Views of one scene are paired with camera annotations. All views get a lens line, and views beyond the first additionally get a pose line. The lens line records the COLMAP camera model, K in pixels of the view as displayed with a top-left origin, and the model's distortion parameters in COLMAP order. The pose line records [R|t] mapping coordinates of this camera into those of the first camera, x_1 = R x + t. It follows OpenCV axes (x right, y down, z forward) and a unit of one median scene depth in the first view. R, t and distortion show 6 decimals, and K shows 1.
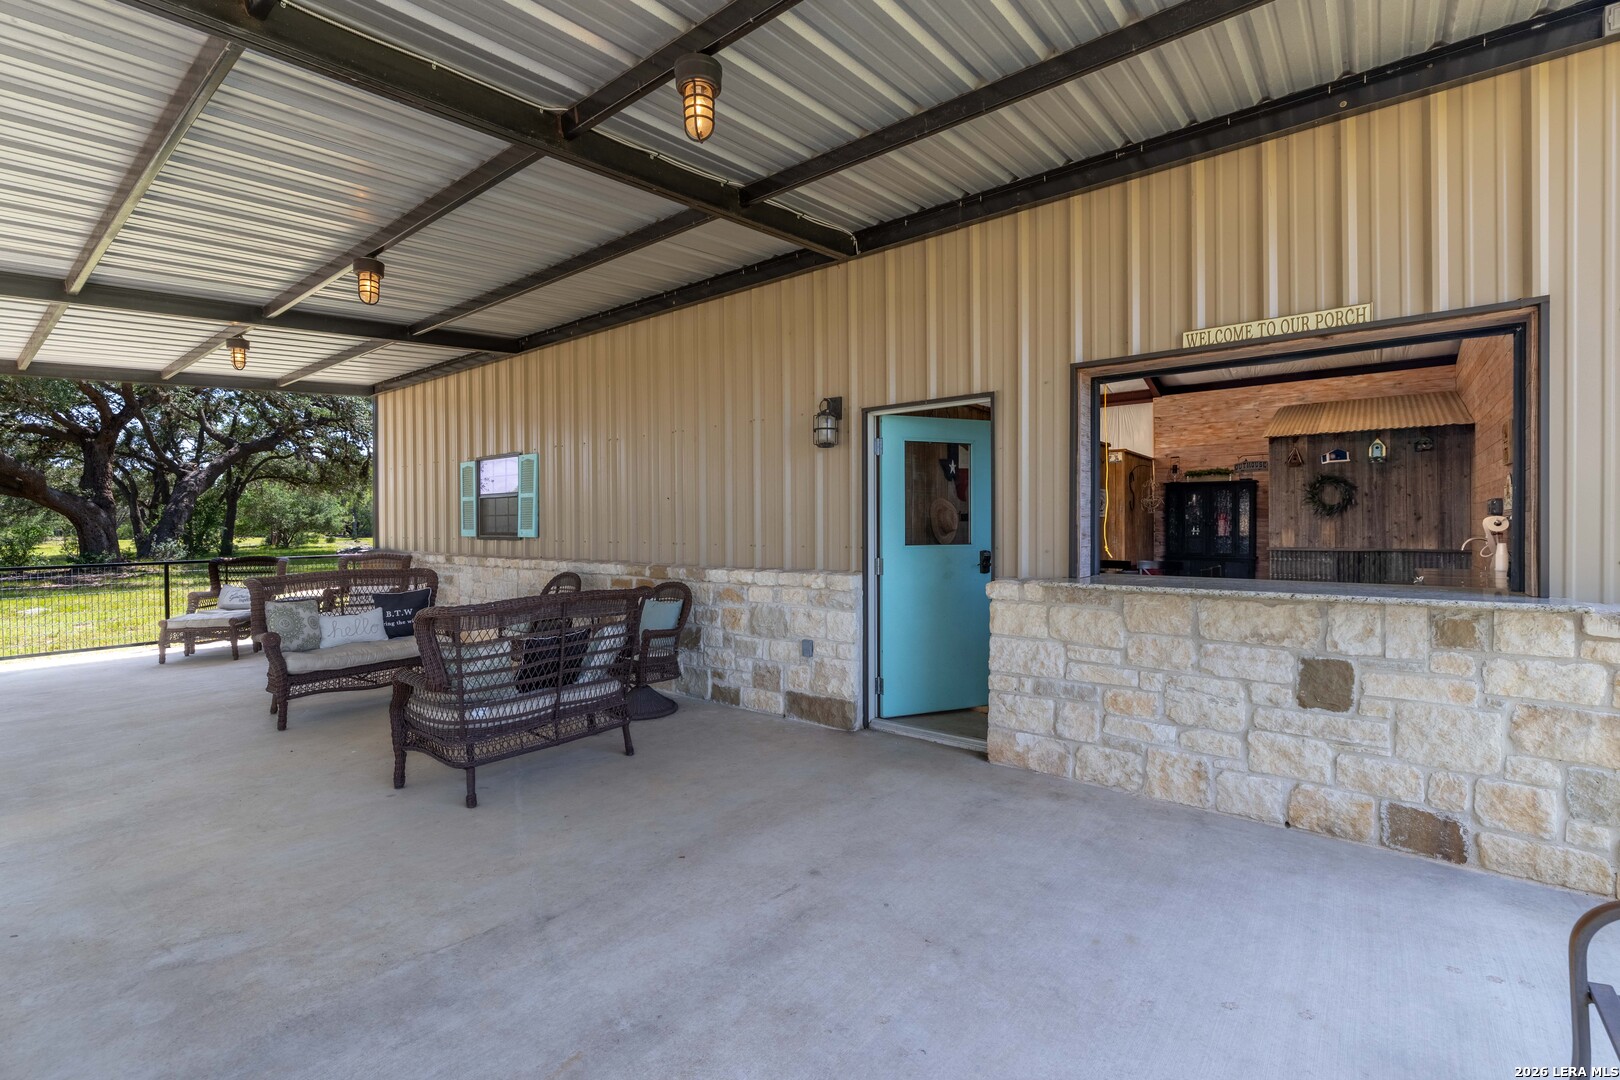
lens RADIAL K [[714.9, 0, 809.4], [0, 714.9, 531.2], [0, 0, 1]] dist [0.000911, 0.000071]
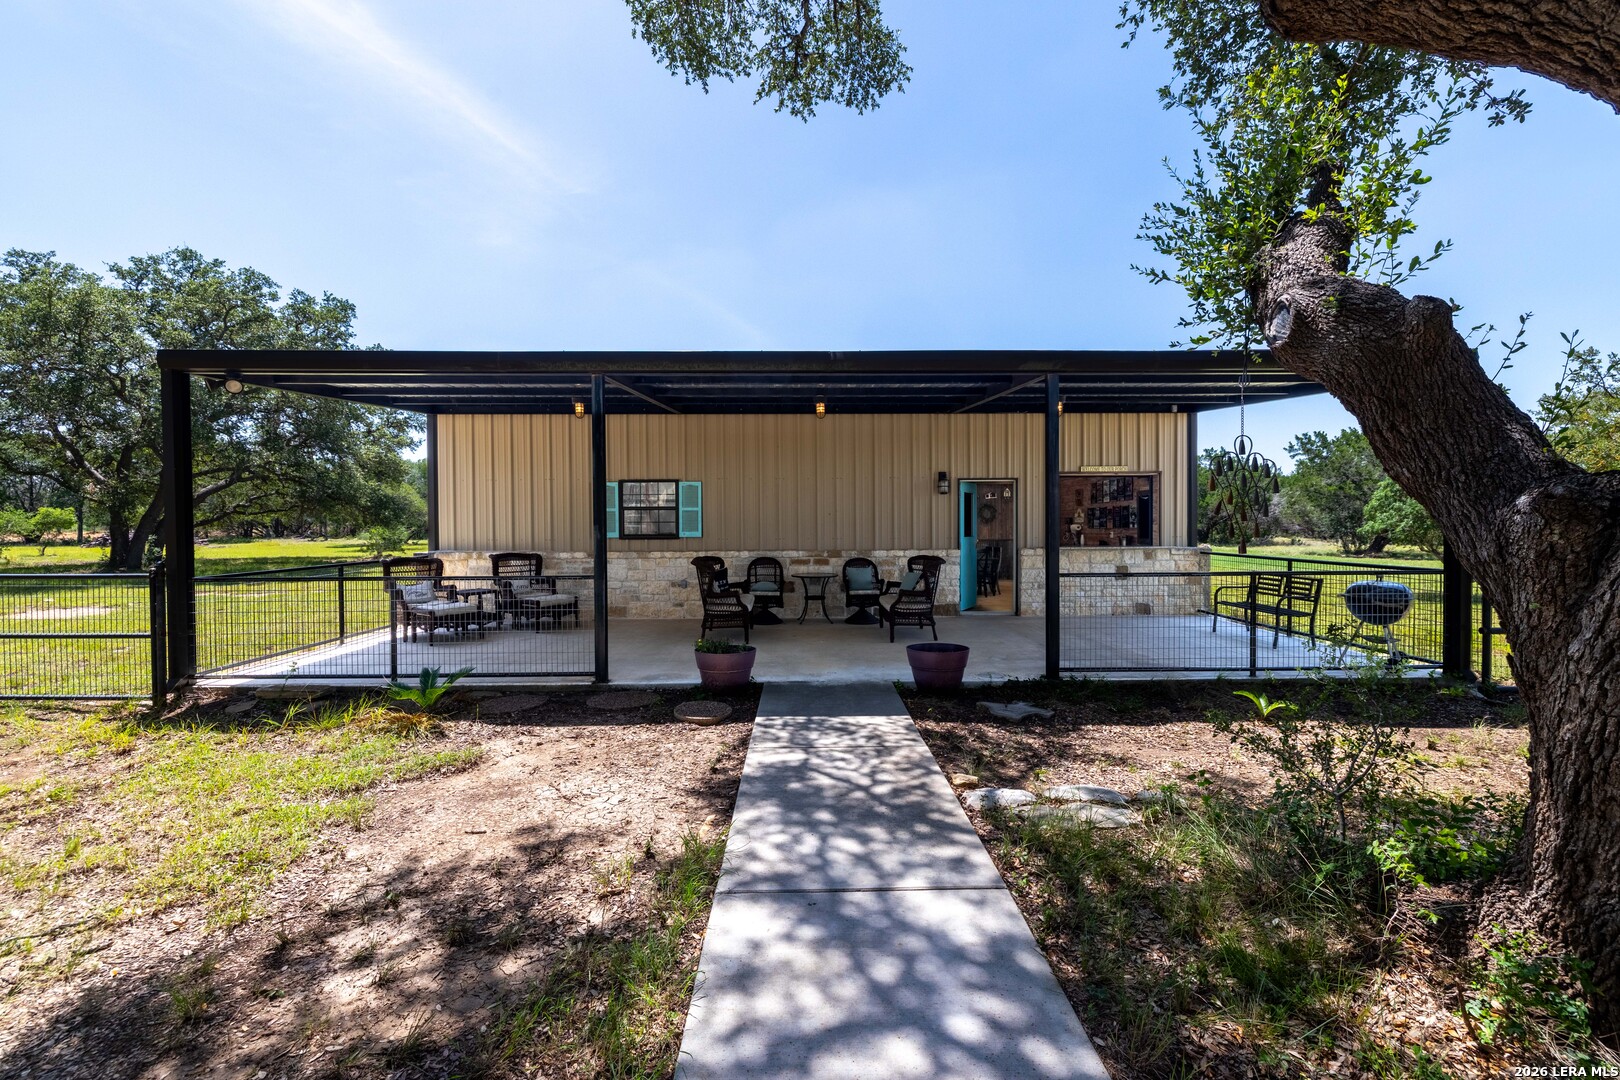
lens RADIAL K [[714.9, 0, 809.4], [0, 714.9, 531.2], [0, 0, 1]] dist [0.000911, 0.000071]
pose [[0.763805, -0.004983, 0.645428, -1.021391], [0.008360, 0.999963, -0.002173, 0.001064], [-0.645393, 0.007055, 0.763818, -0.265259]]
